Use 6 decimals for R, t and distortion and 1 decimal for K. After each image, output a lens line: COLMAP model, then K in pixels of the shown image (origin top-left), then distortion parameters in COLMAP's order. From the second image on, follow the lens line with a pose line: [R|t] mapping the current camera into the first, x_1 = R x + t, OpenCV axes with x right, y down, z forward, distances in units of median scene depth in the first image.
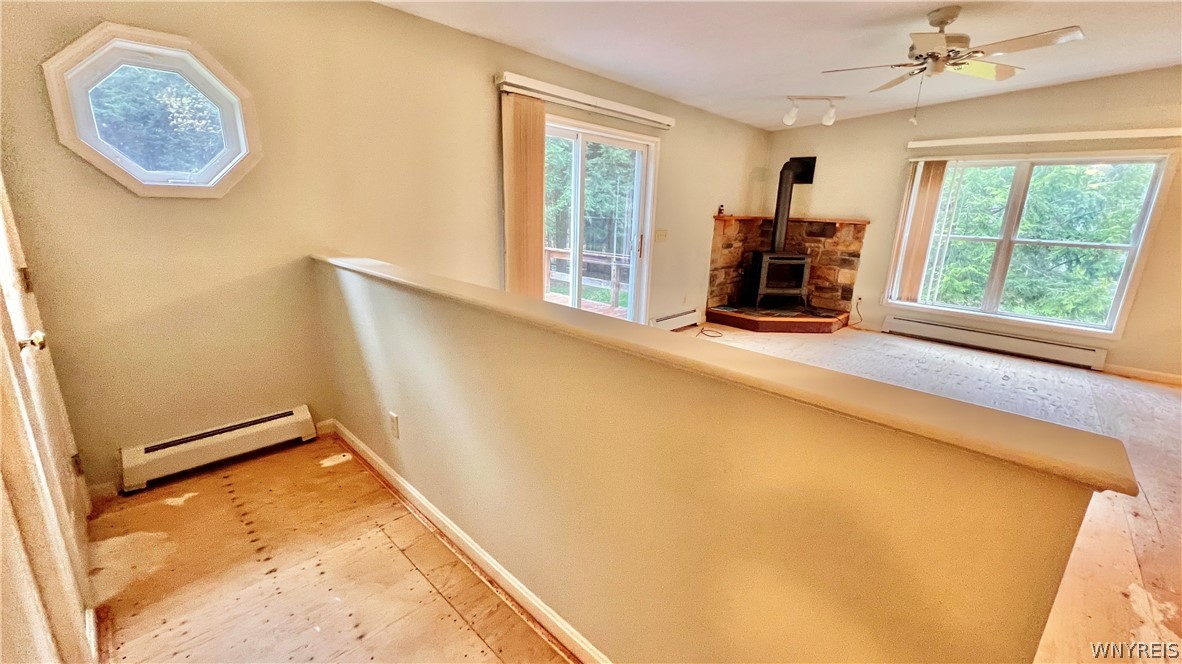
lens RADIAL K [[471.6, 0, 589.4], [0, 471.6, 328.6], [0, 0, 1]] dist [0.000857, -0.000382]
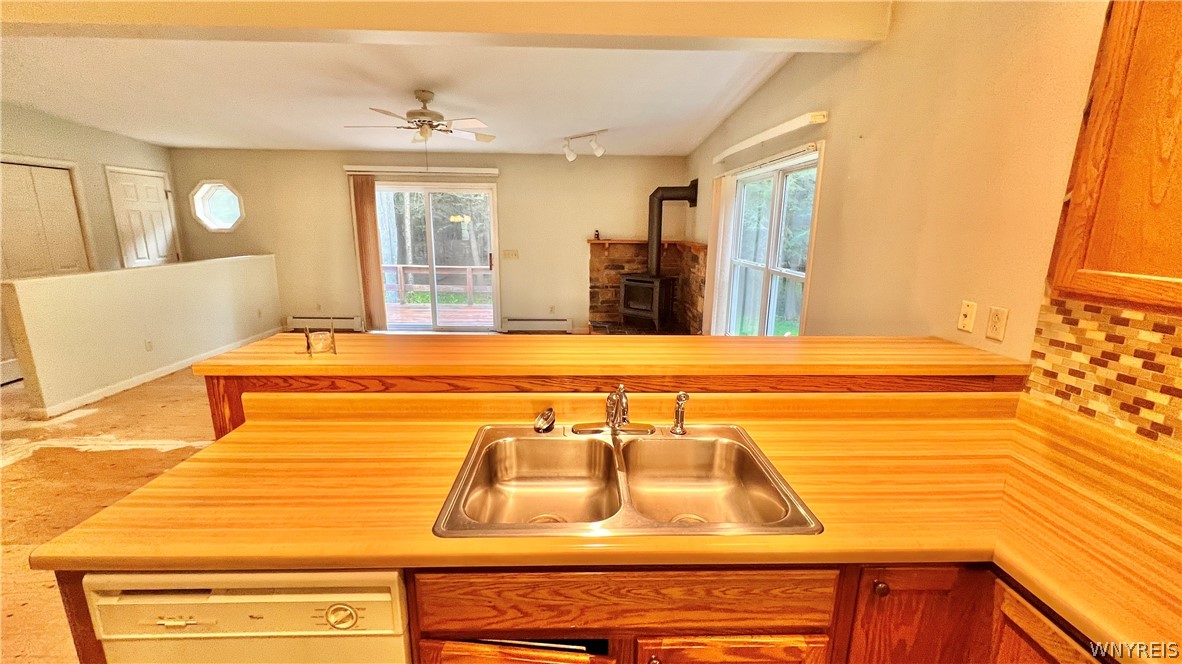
lens RADIAL K [[471.6, 0, 589.4], [0, 471.6, 328.6], [0, 0, 1]] dist [0.000857, -0.000382]
pose [[0.704837, 0.129849, -0.697383, 1.053620], [-0.168441, 0.985622, 0.013276, -0.041378], [0.689081, 0.108110, 0.716575, 0.199869]]
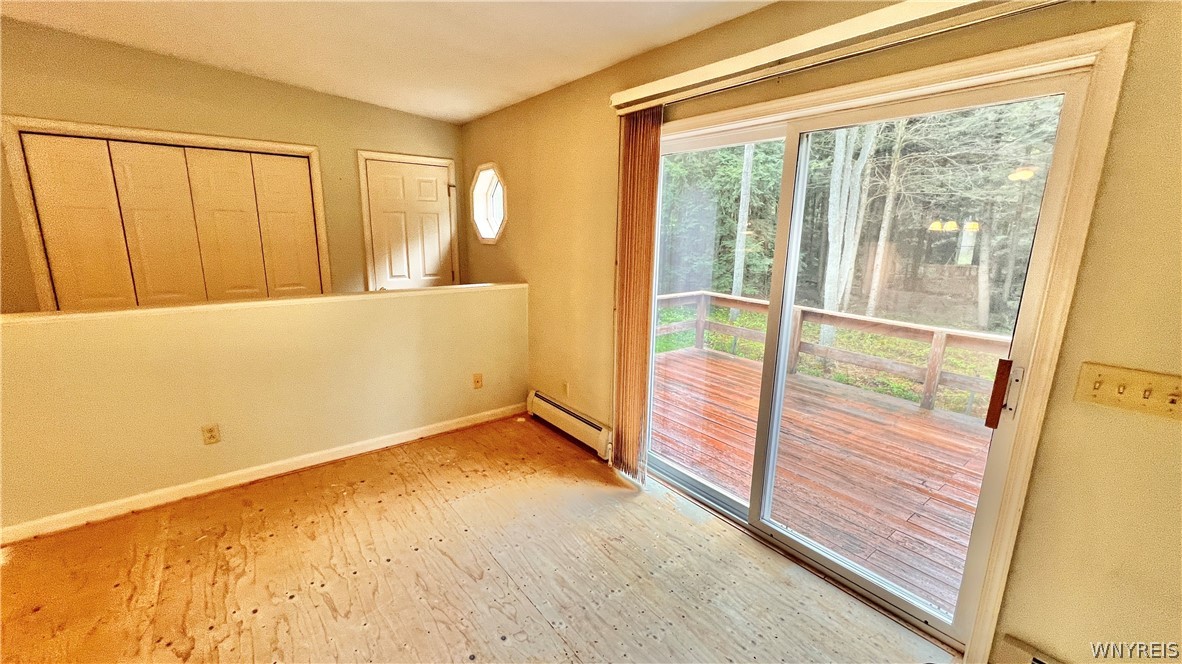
lens RADIAL K [[471.6, 0, 589.4], [0, 471.6, 328.6], [0, 0, 1]] dist [0.000857, -0.000382]
pose [[-0.151916, 0.170558, -0.973566, 0.373905], [-0.270202, 0.940311, 0.206894, -0.170231], [0.950743, 0.294490, -0.096763, 0.619770]]
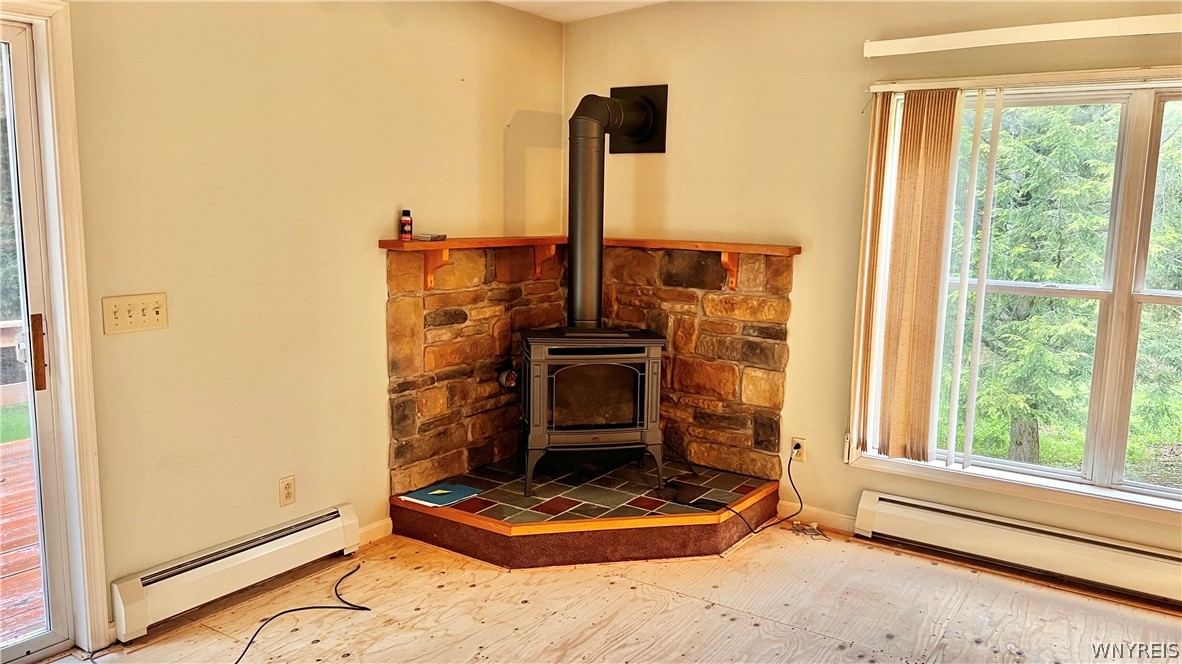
lens RADIAL K [[888.2, 0, 597.3], [0, 888.2, 339.0], [0, 0, 1]] dist [0.082046, -0.091097]
pose [[0.985009, -0.036362, 0.168628, 0.297624], [0.052915, 0.994096, -0.094730, -0.089917], [-0.164188, 0.102233, 0.981117, 0.311243]]
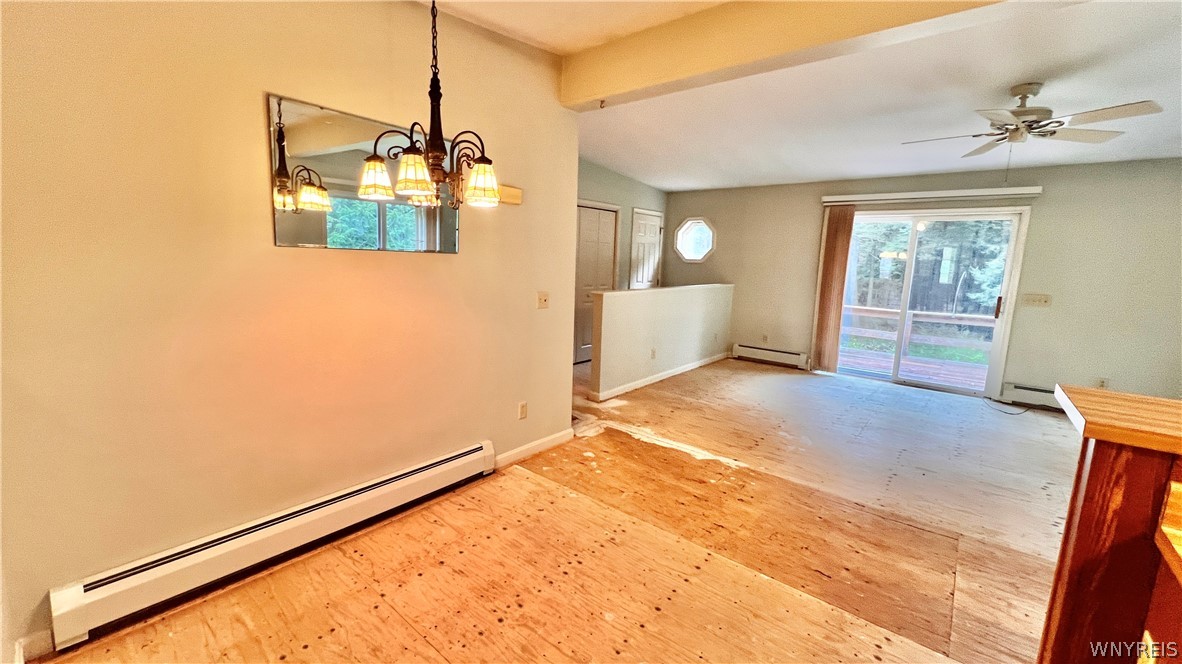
lens RADIAL K [[471.6, 0, 589.4], [0, 471.6, 328.6], [0, 0, 1]] dist [0.000857, -0.000382]
pose [[0.064248, 0.120191, -0.990670, 0.892621], [-0.278846, 0.955341, 0.097821, 0.016016], [0.958184, 0.269960, 0.094894, 0.042077]]
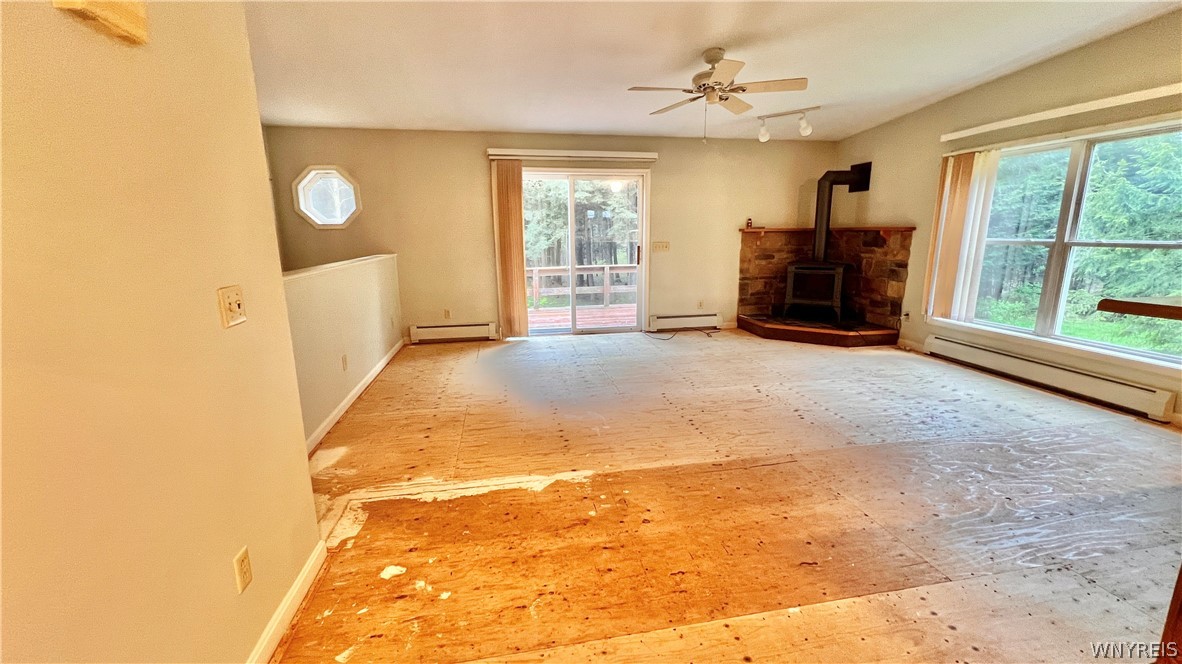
lens RADIAL K [[471.6, 0, 589.4], [0, 471.6, 328.6], [0, 0, 1]] dist [0.000857, -0.000382]
pose [[0.805929, 0.079634, -0.586632, 0.617348], [-0.114123, 0.993224, -0.021958, 0.049786], [0.580908, 0.084645, 0.809556, -0.055513]]
